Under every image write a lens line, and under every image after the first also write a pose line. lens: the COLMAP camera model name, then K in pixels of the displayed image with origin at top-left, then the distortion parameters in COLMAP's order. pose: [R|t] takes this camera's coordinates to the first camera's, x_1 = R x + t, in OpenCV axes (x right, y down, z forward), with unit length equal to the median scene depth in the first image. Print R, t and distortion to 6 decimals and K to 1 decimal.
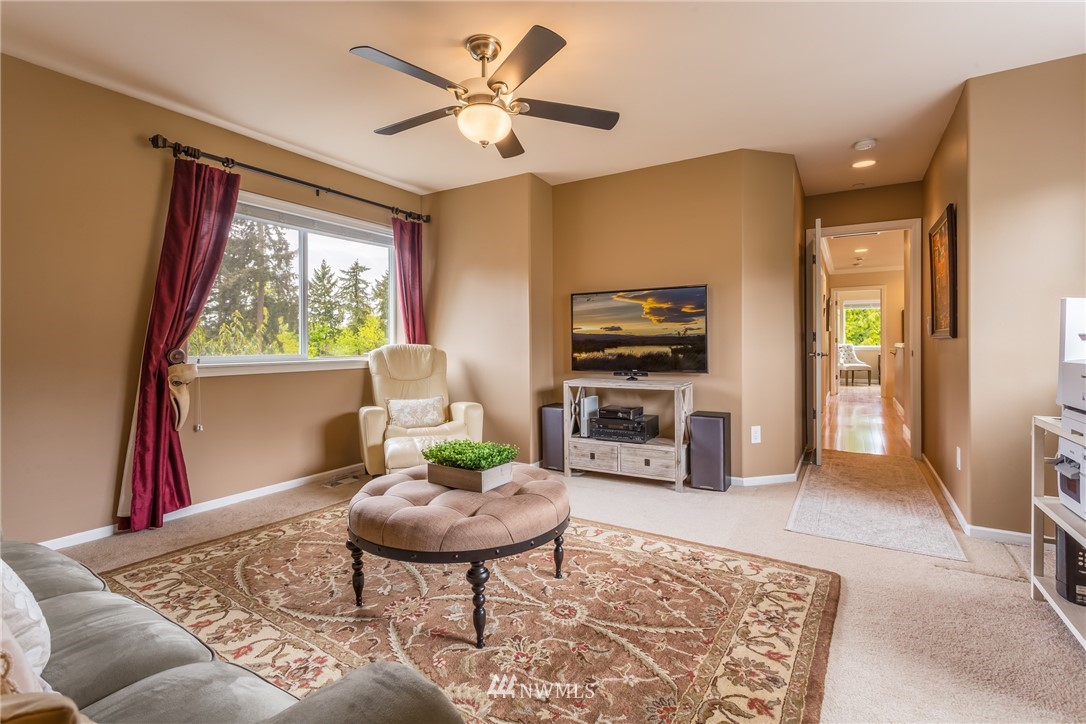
lens RADIAL K [[513.2, 0, 538.1], [0, 513.2, 356.4], [0, 0, 1]] dist [0.000200, 0.000081]
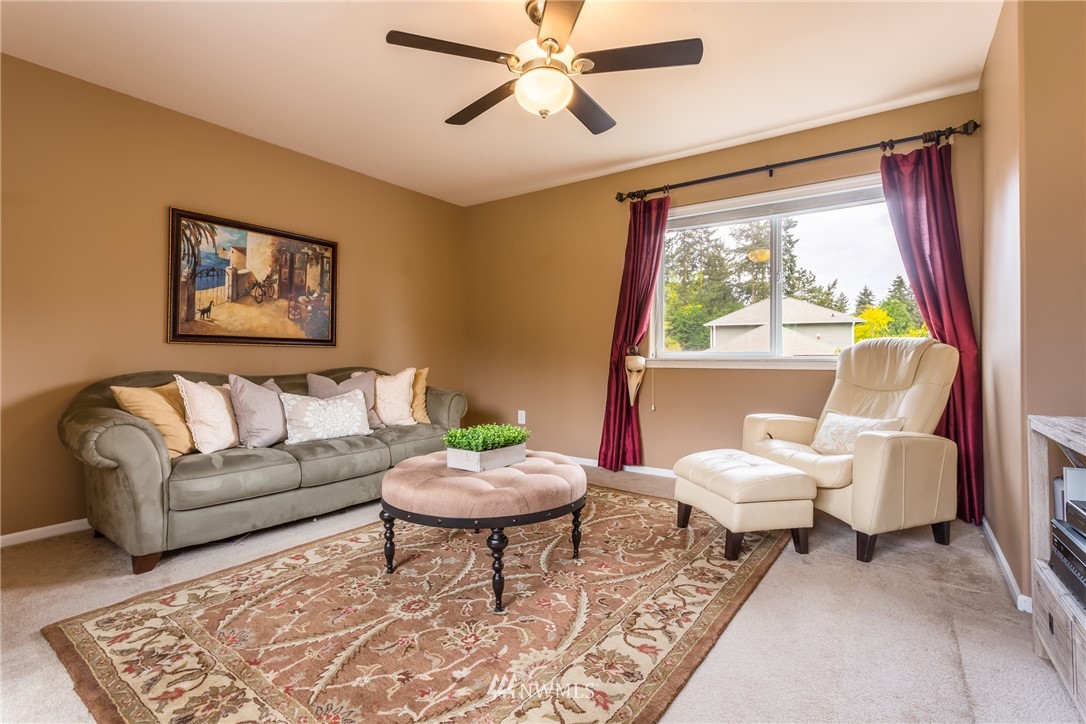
lens RADIAL K [[513.2, 0, 539.8], [0, 513.2, 360.2], [0, 0, 1]] dist [0.000200, 0.000081]
pose [[-0.071298, 0.013758, -0.997360, 0.521569], [-0.025016, 0.999566, 0.015576, 0.008271], [0.997141, 0.026060, -0.070923, 0.681010]]
